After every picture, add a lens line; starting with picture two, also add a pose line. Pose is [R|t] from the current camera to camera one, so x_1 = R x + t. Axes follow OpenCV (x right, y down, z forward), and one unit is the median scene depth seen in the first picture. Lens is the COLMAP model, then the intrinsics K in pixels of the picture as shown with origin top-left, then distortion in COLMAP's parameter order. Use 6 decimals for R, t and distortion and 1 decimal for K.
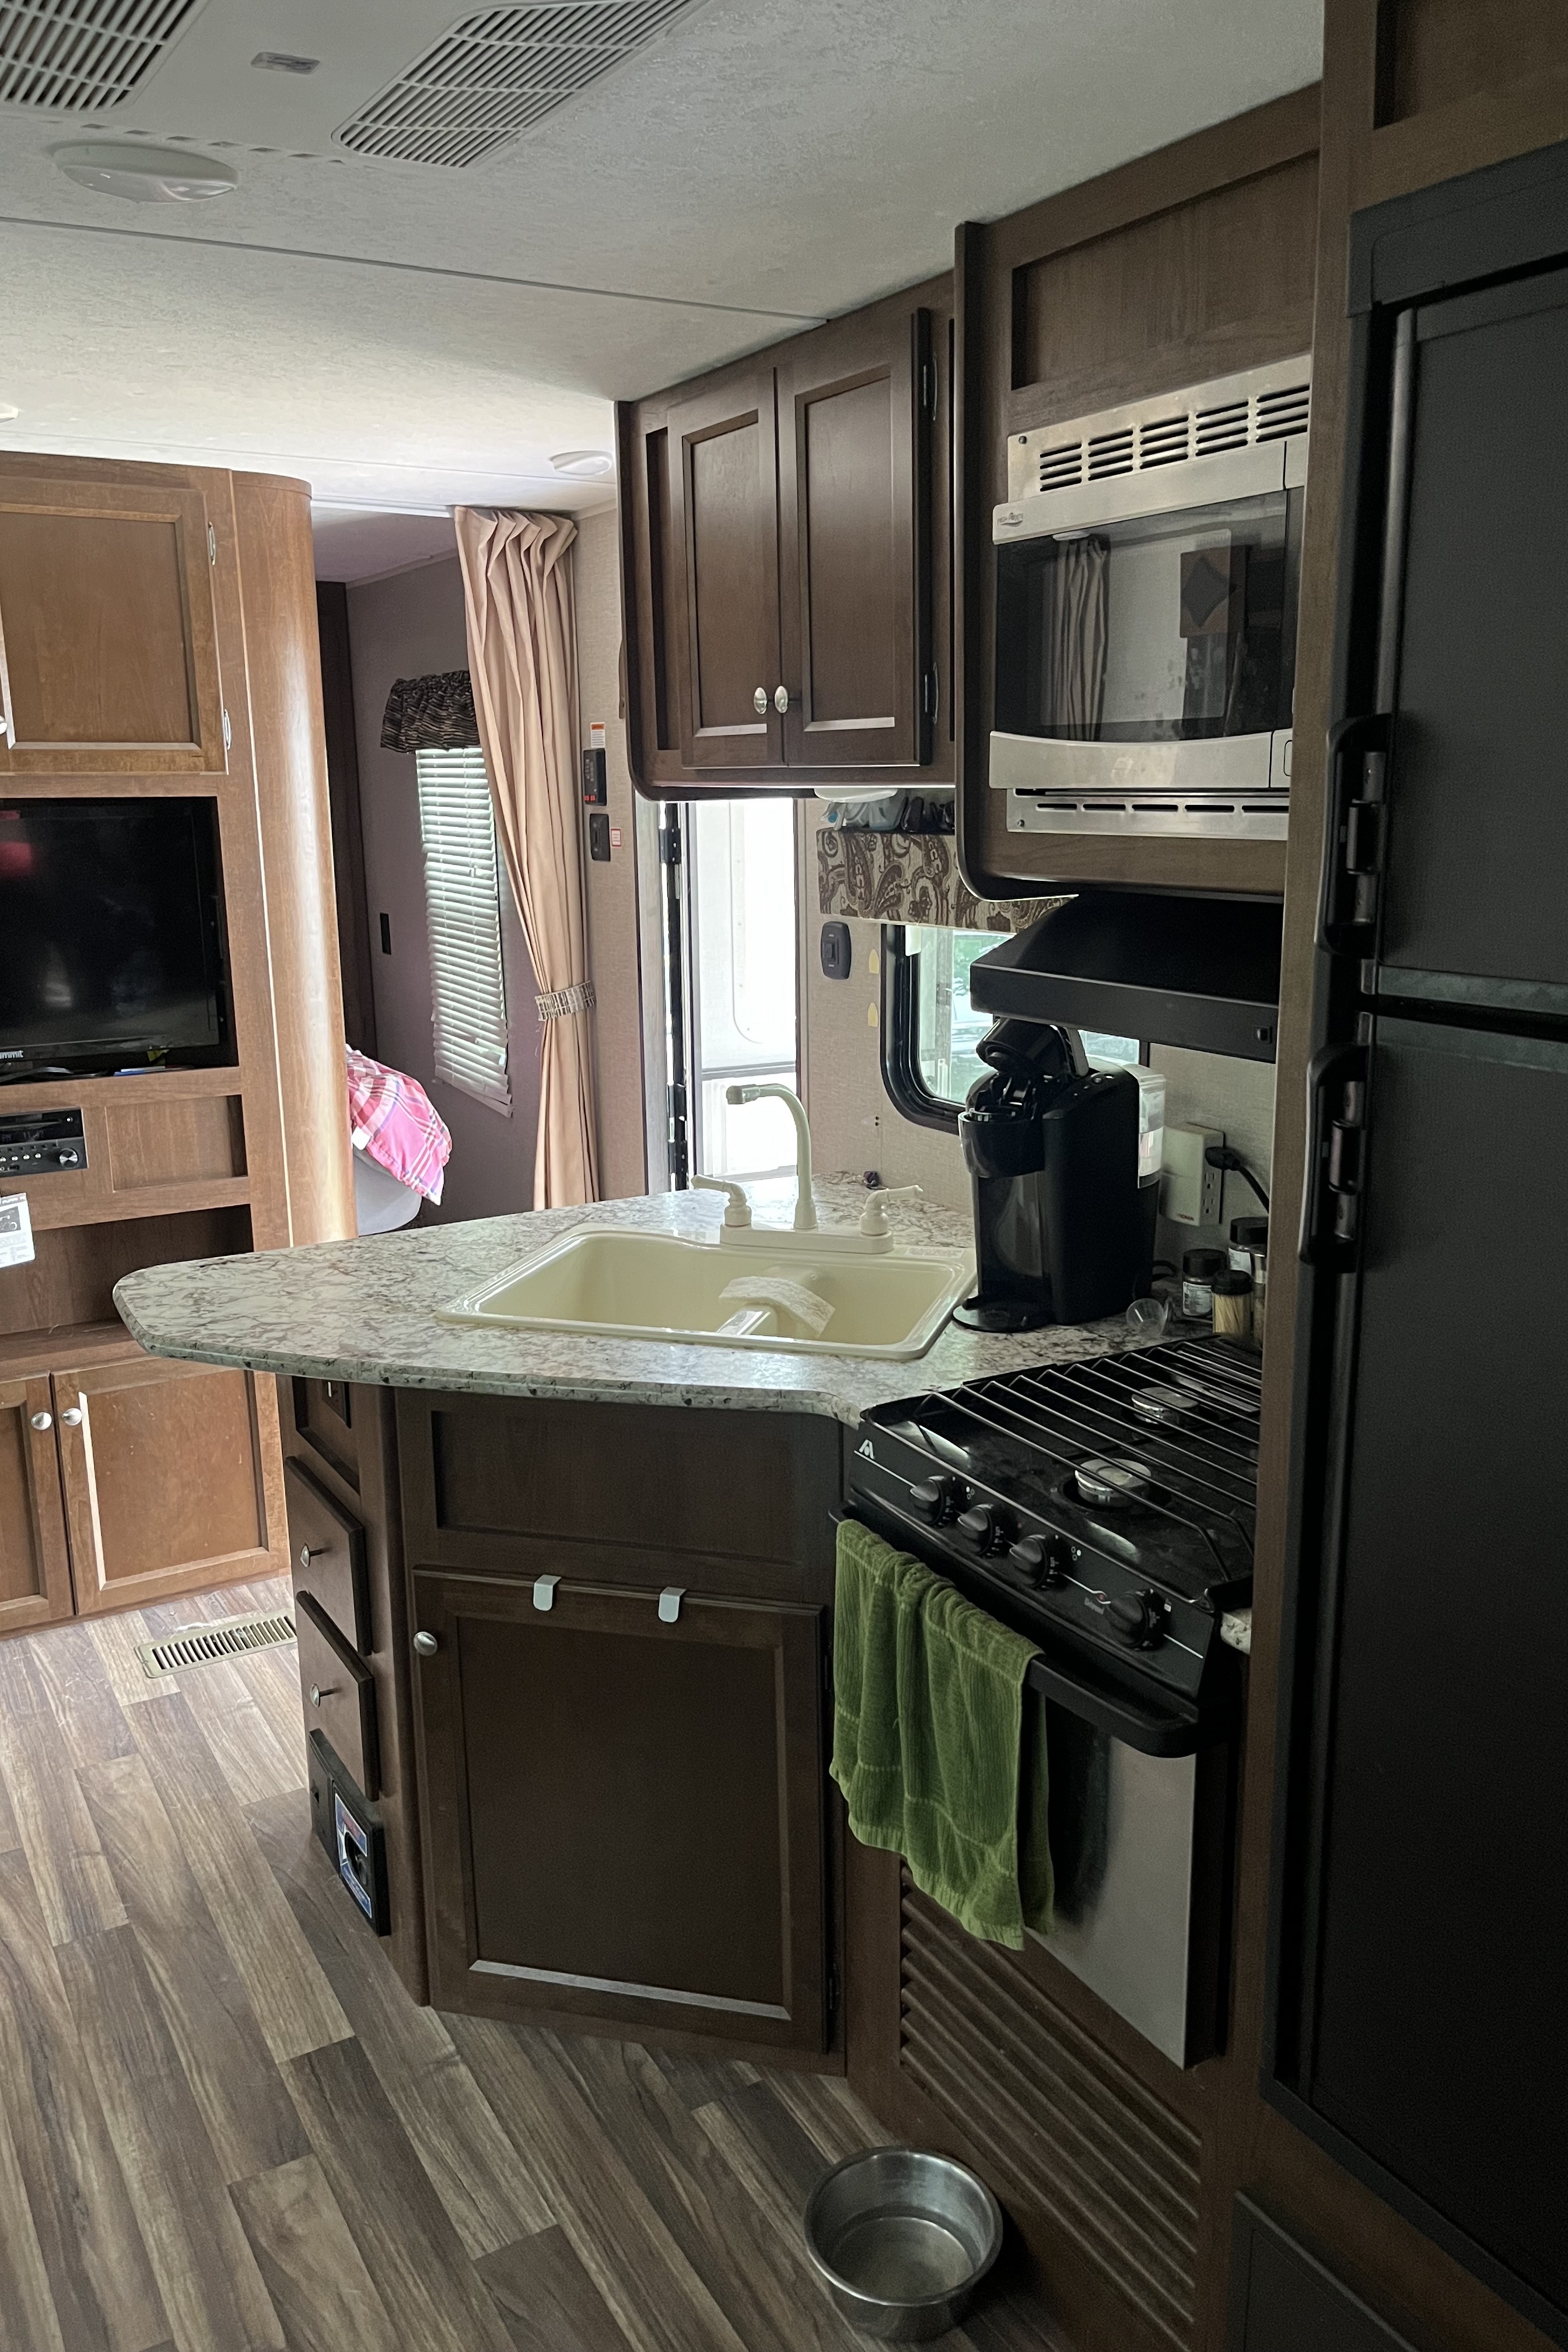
lens RADIAL K [[1786.9, 0, 784.0], [0, 1786.9, 1176.0], [0, 0, 1]] dist [0.087677, -0.134810]
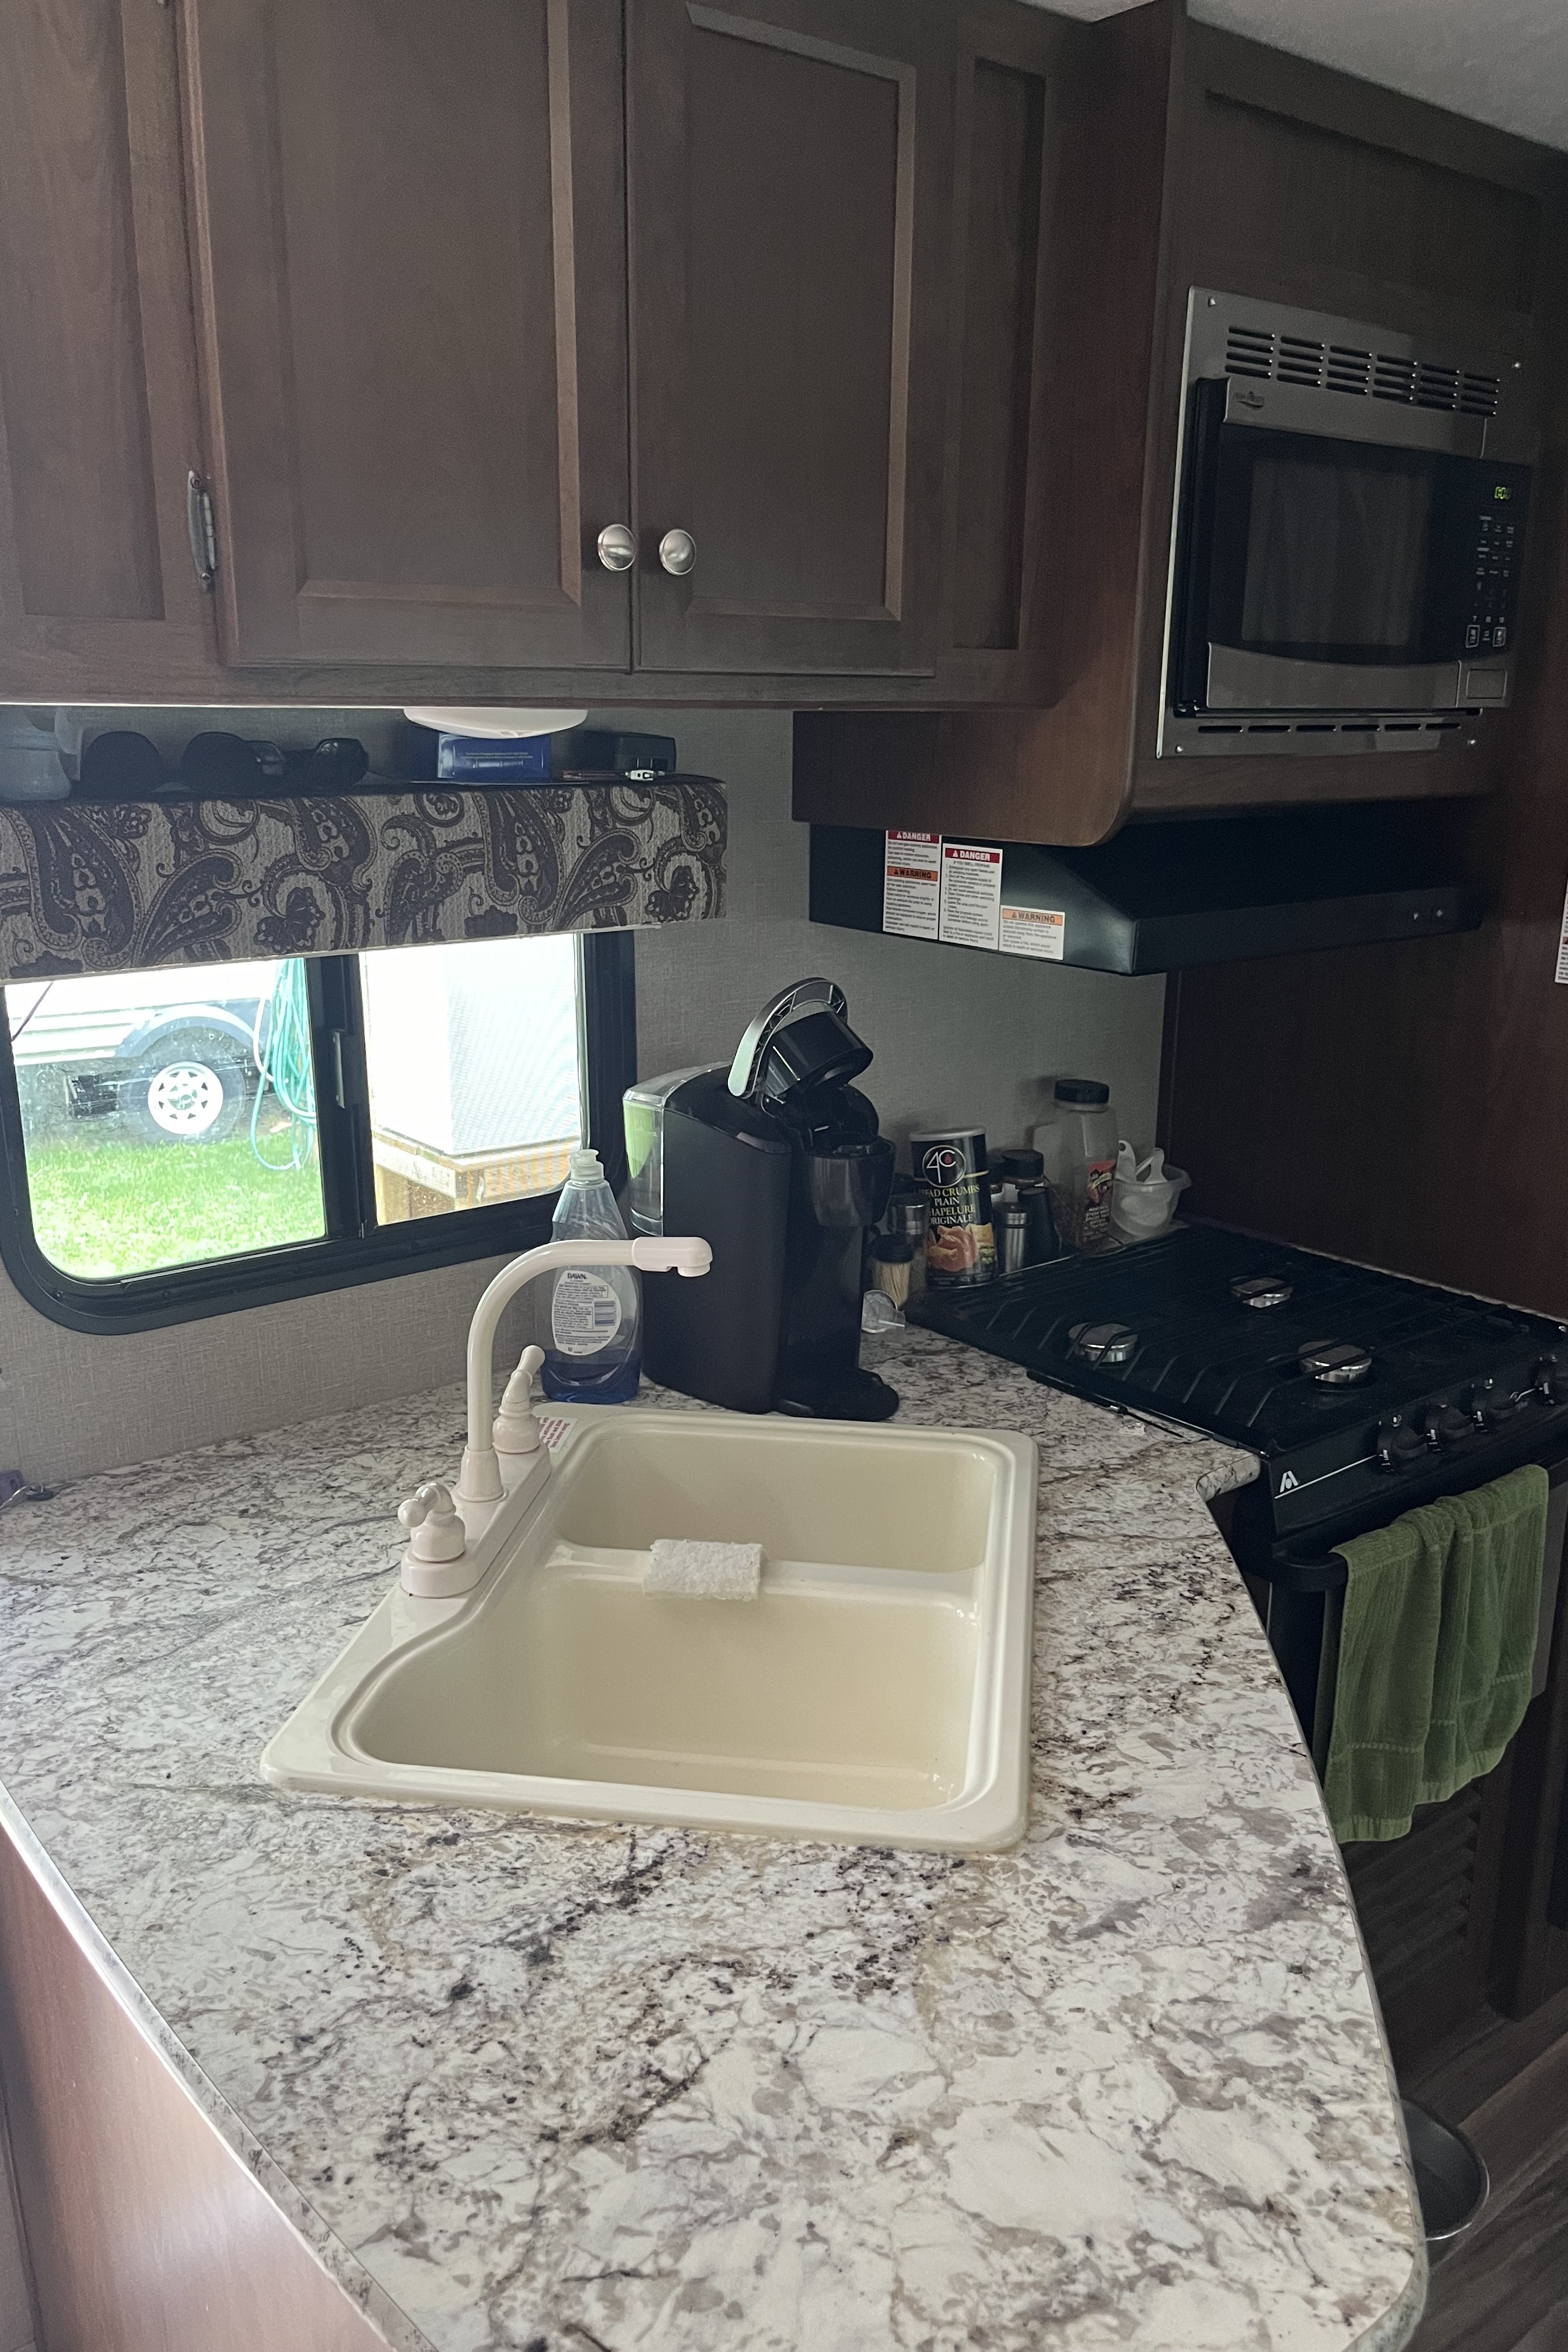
lens RADIAL K [[1786.9, 0, 784.0], [0, 1786.9, 1176.0], [0, 0, 1]] dist [0.087677, -0.134810]
pose [[-0.135190, -0.244624, 0.960147, -0.621682], [0.217180, 0.938162, 0.269602, -0.235444], [-0.966725, 0.244972, -0.073703, 1.093669]]
